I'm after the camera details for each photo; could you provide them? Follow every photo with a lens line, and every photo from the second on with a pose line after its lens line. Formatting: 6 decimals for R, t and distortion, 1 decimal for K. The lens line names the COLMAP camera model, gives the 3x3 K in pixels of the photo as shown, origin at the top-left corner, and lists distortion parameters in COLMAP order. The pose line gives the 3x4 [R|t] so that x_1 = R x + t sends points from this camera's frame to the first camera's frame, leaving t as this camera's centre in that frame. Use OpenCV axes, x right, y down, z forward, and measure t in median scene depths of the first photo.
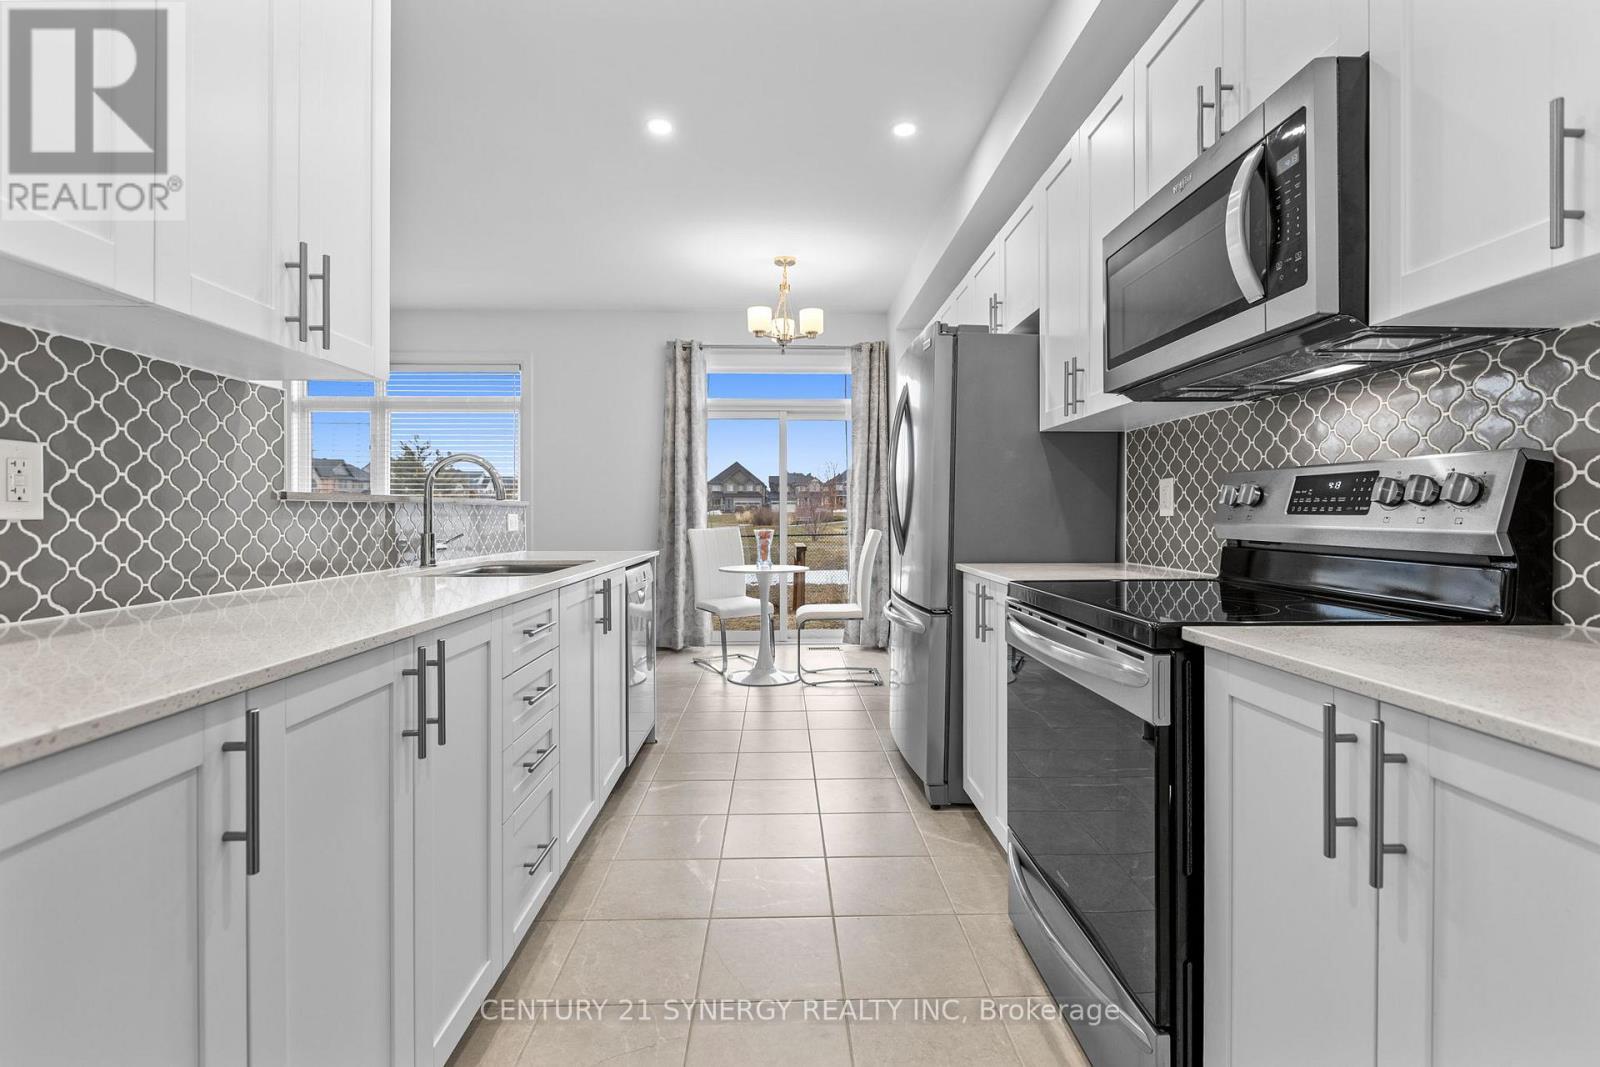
lens RADIAL K [[707.8, 0, 797.6], [0, 707.8, 514.4], [0, 0, 1]] dist [-0.000175, 0.000010]
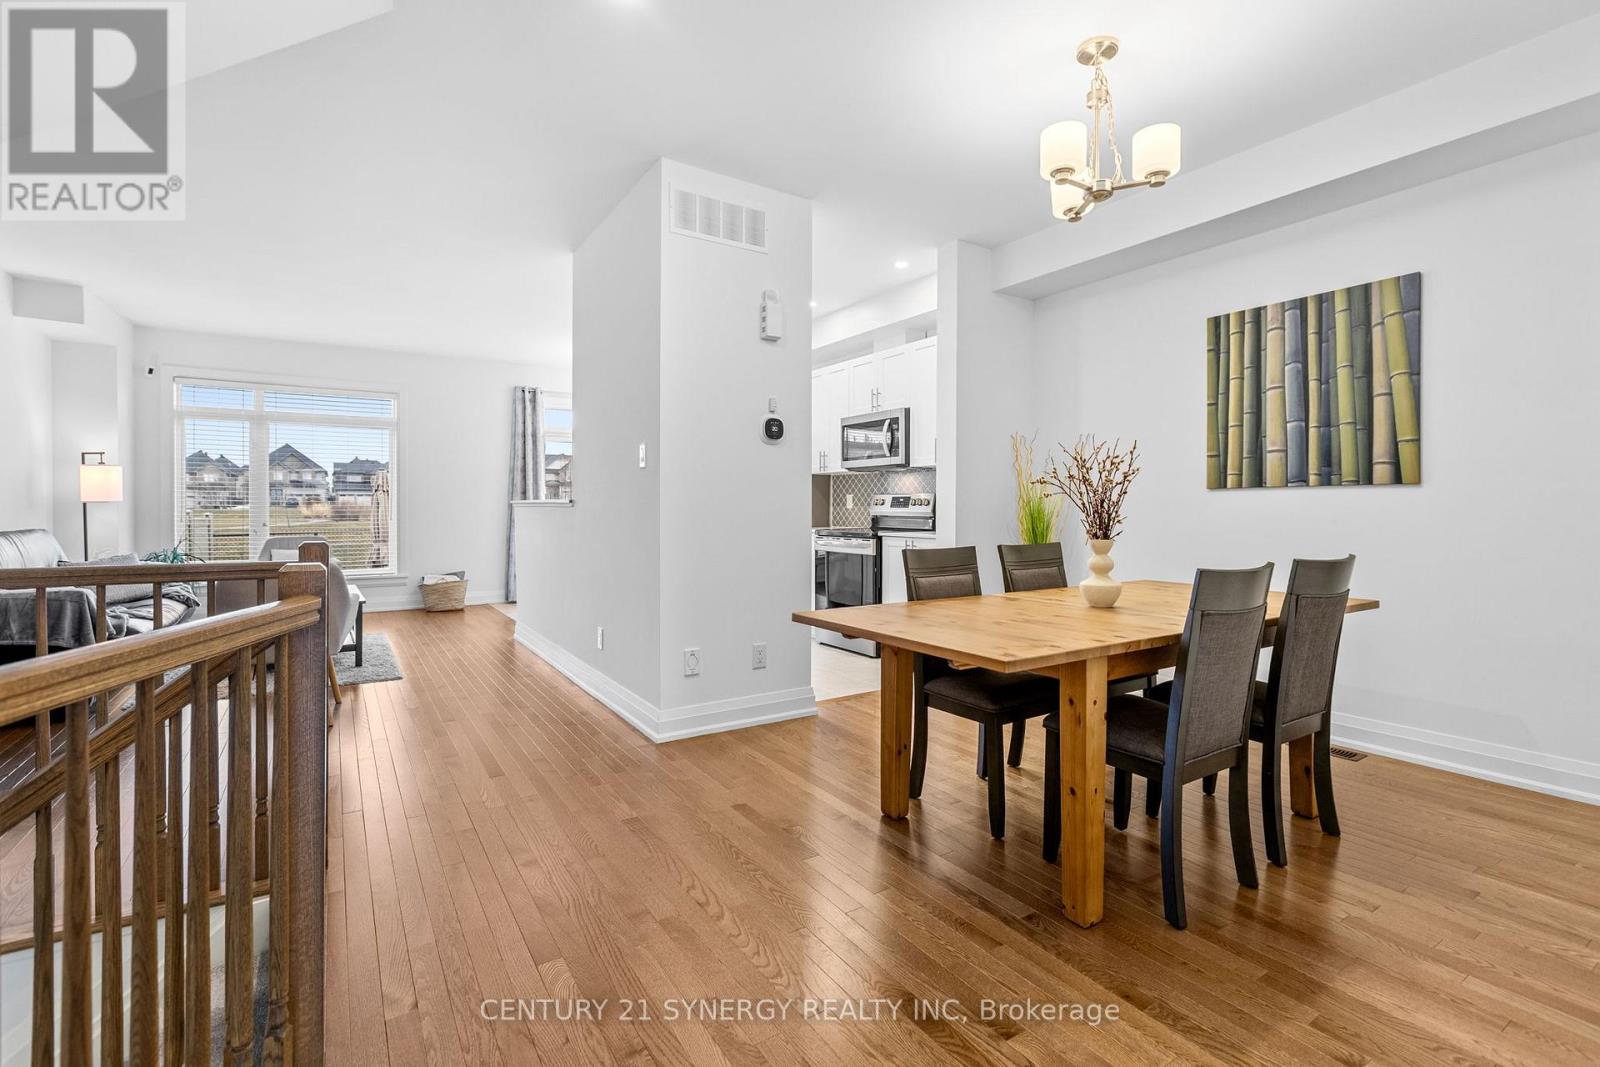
lens RADIAL K [[707.8, 0, 797.6], [0, 707.8, 514.4], [0, 0, 1]] dist [-0.000175, 0.000010]
pose [[0.856411, -0.004366, 0.516275, -1.600391], [-0.000154, 0.999962, 0.008711, 0.004249], [-0.516294, -0.007540, 0.856378, -1.873285]]
